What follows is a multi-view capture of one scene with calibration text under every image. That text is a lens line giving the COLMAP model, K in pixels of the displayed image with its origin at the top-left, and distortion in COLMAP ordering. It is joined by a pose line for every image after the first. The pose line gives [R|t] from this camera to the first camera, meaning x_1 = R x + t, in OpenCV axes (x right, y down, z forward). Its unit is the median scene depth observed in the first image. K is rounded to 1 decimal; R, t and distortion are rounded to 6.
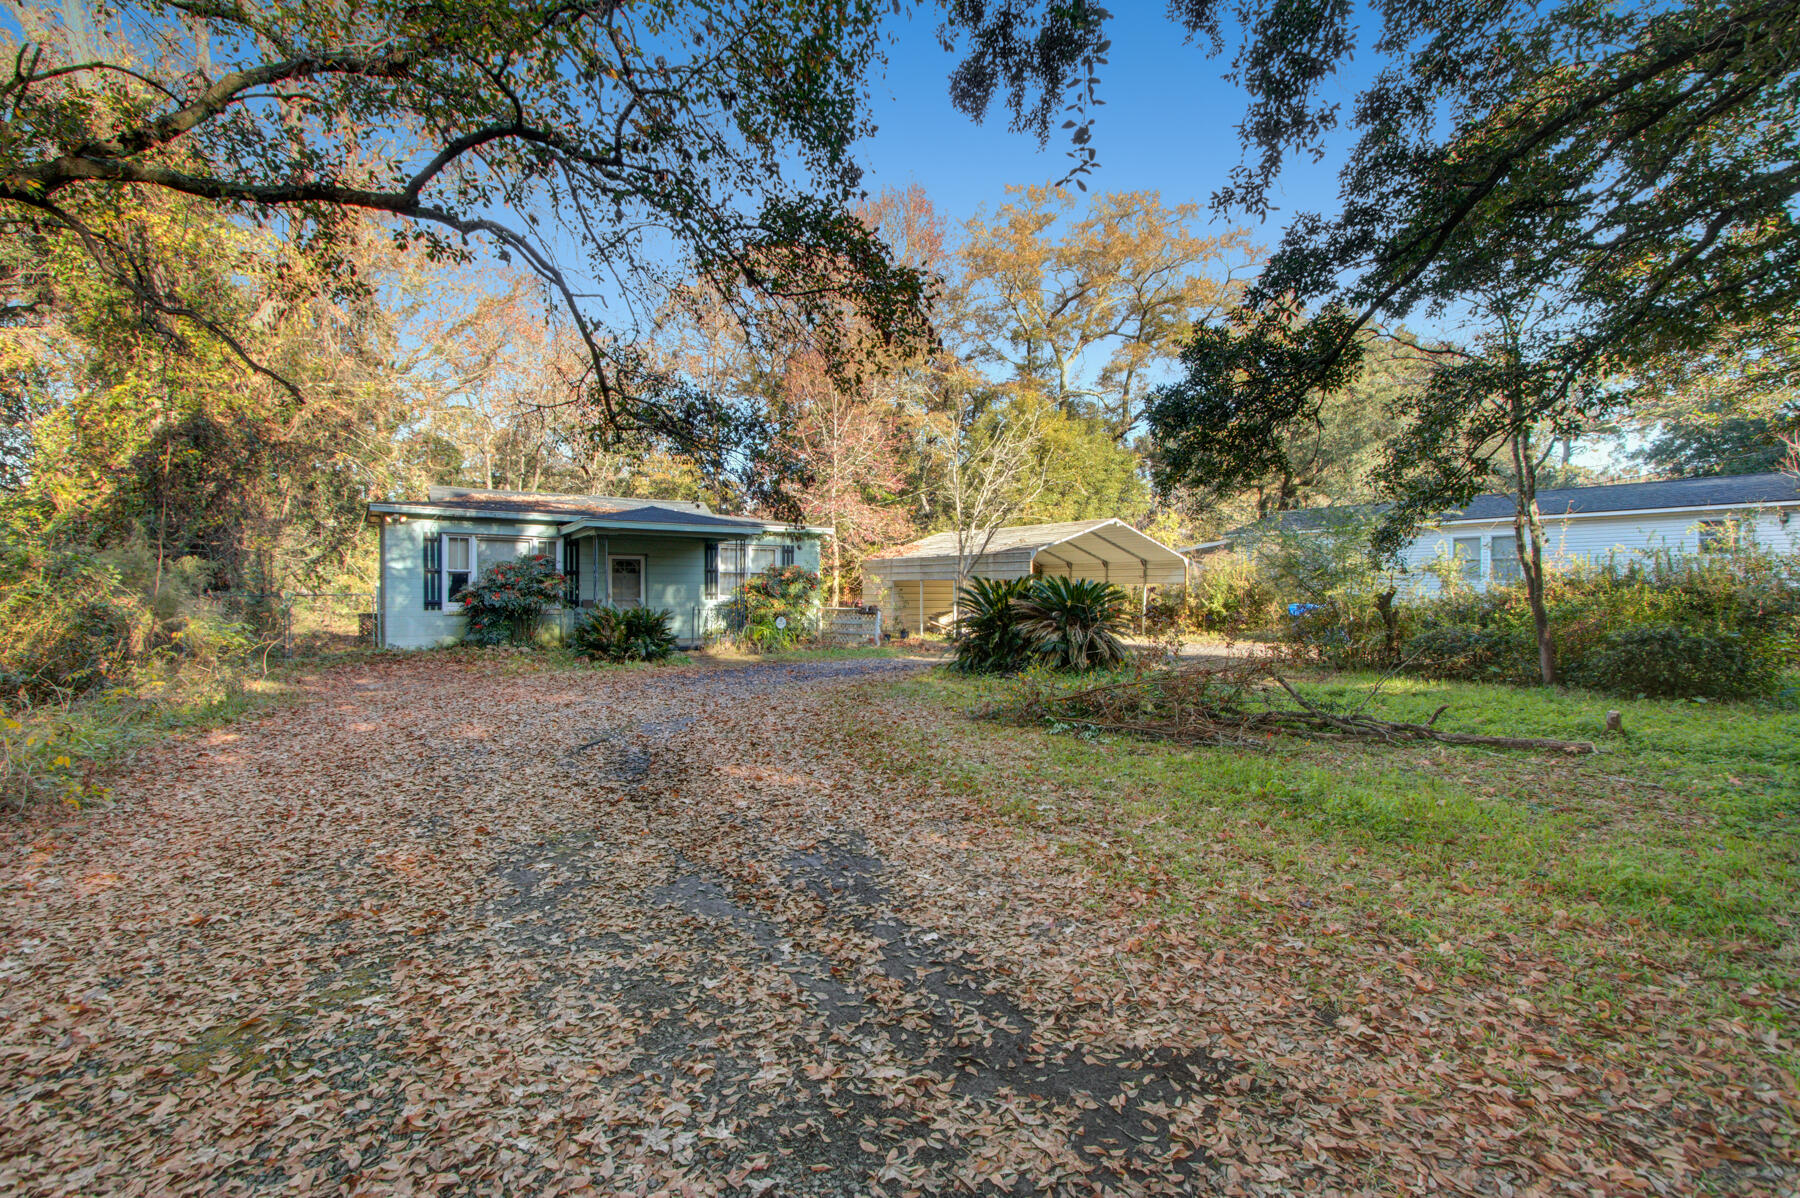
lens RADIAL K [[828.5, 0, 891.5], [0, 828.5, 601.7], [0, 0, 1]] dist [0.003978, 0.005292]
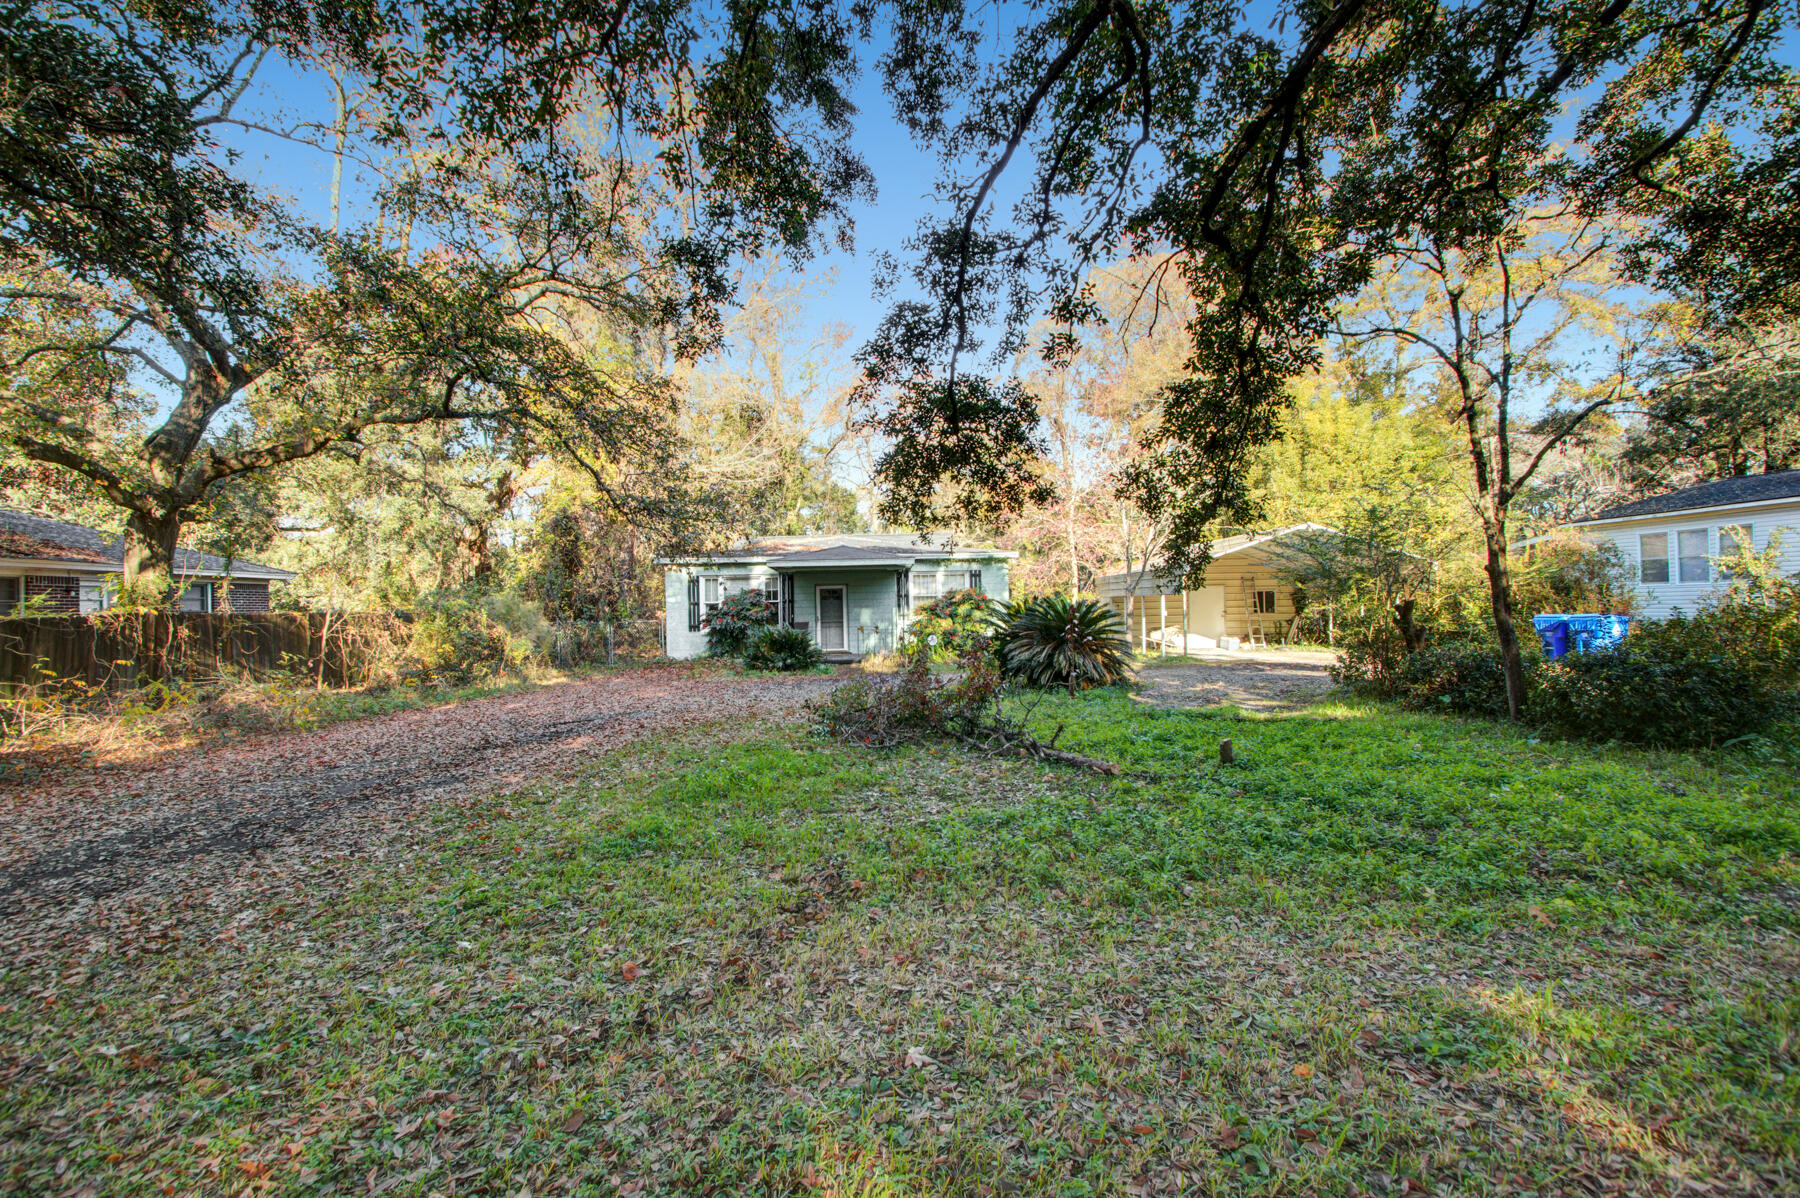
lens RADIAL K [[828.5, 0, 883.2], [0, 828.5, 603.5], [0, 0, 1]] dist [0.003978, 0.005292]
pose [[0.845163, -0.021690, -0.534068, 0.419638], [0.016483, 0.999759, -0.014519, -0.009915], [0.534254, 0.003468, 0.845317, -0.011174]]
